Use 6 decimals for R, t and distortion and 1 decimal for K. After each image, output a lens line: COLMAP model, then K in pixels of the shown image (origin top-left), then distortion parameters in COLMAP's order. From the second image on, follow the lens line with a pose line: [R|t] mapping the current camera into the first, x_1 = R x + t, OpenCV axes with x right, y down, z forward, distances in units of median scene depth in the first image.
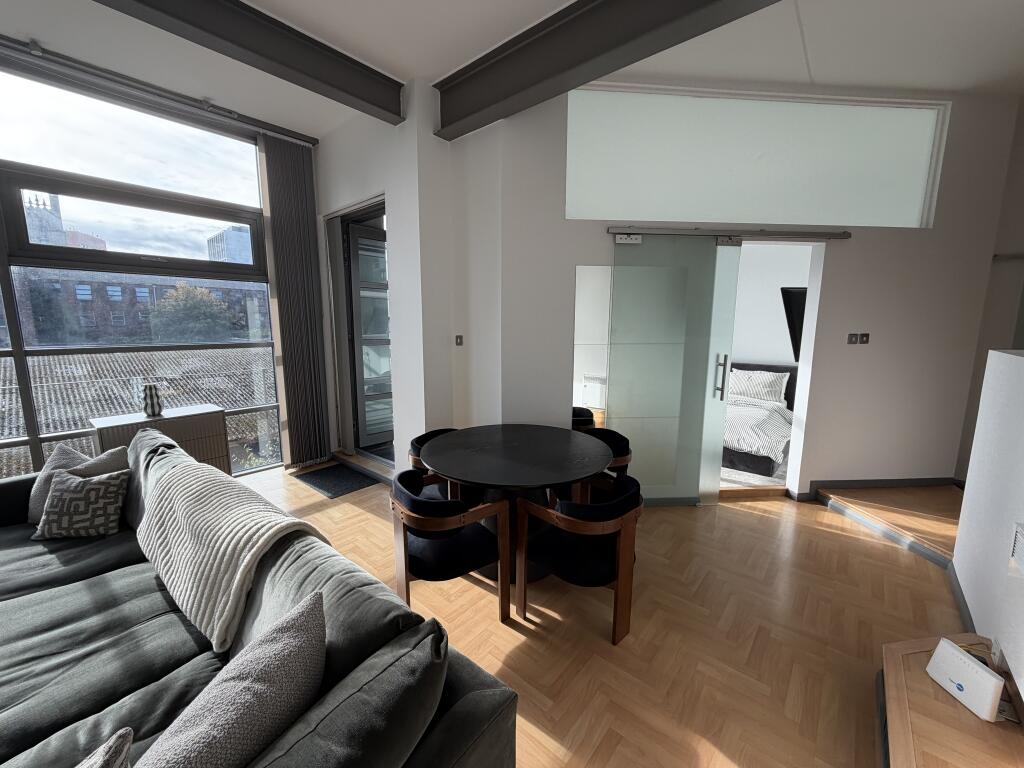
lens RADIAL K [[406.7, 0, 509.5], [0, 406.7, 382.2], [0, 0, 1]] dist [-0.000187, -0.000460]
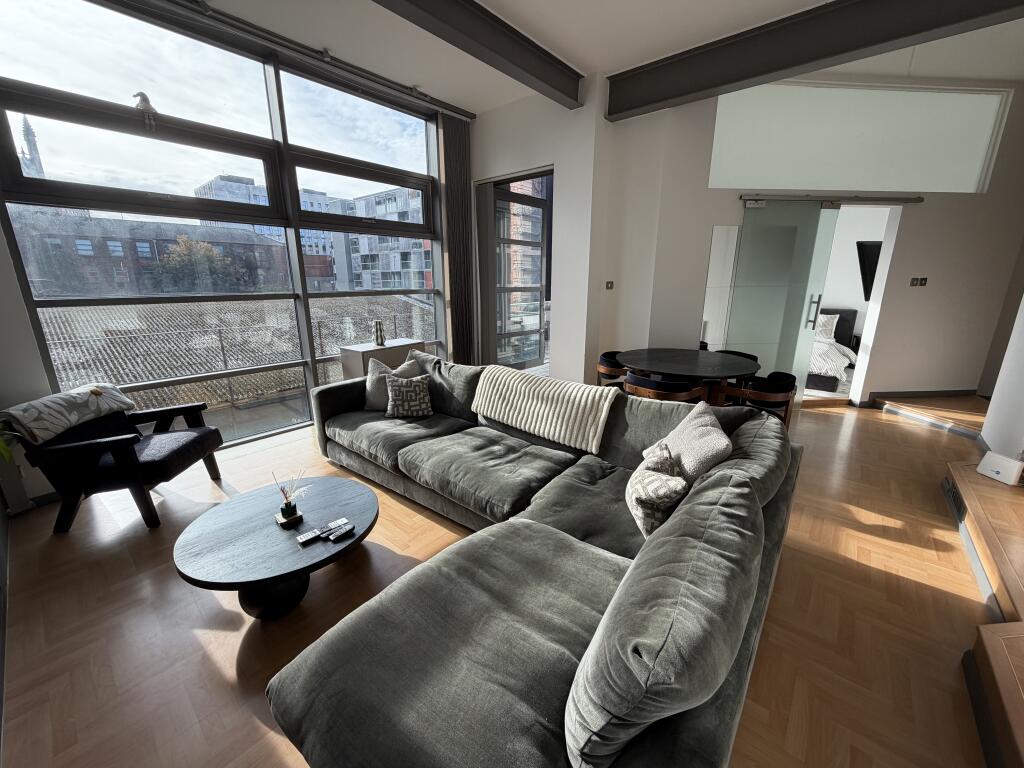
lens RADIAL K [[406.7, 0, 509.5], [0, 406.7, 382.2], [0, 0, 1]] dist [-0.000187, -0.000460]
pose [[0.999945, -0.007974, 0.006811, -0.473328], [0.007198, 0.994197, 0.107332, 0.064294], [-0.007628, -0.107277, 0.994200, -0.323692]]
